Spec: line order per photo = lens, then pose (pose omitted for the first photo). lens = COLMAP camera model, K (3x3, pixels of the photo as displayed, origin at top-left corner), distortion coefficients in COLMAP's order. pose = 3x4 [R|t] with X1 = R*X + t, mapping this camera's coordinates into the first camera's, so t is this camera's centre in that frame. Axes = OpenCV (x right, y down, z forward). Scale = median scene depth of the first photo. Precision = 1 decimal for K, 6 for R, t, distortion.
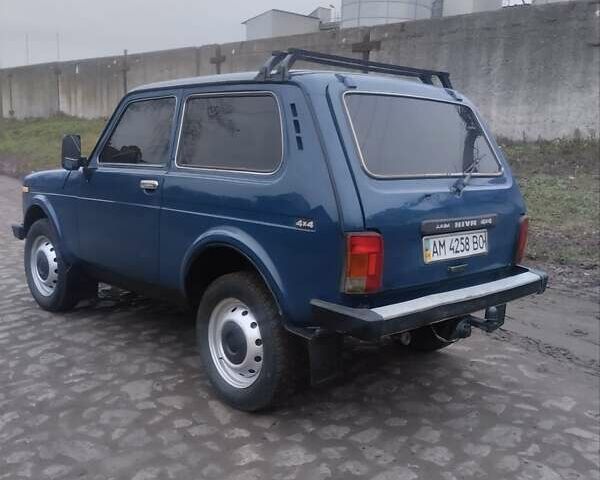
lens RADIAL K [[656.5, 0, 300.4], [0, 656.5, 239.2], [0, 0, 1]] dist [0.012849, 0.000000]
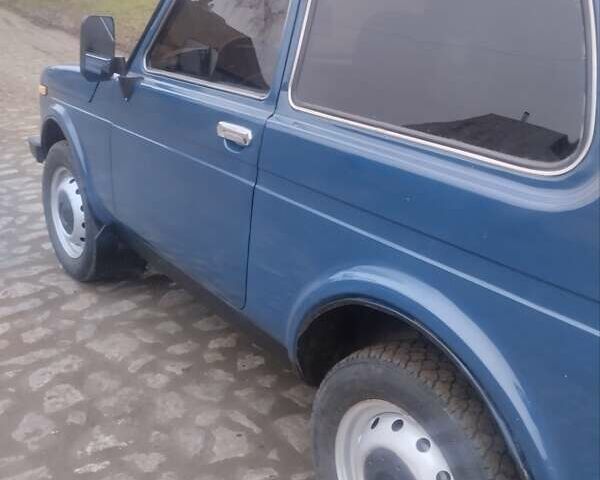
lens RADIAL K [[656.5, 0, 301.1], [0, 656.5, 240.4], [0, 0, 1]] dist [0.012849, 0.000000]
pose [[0.992822, 0.082885, -0.086228, -0.109656], [-0.063647, 0.976516, 0.205831, -0.094968], [0.101264, -0.198866, 0.974781, 0.421335]]
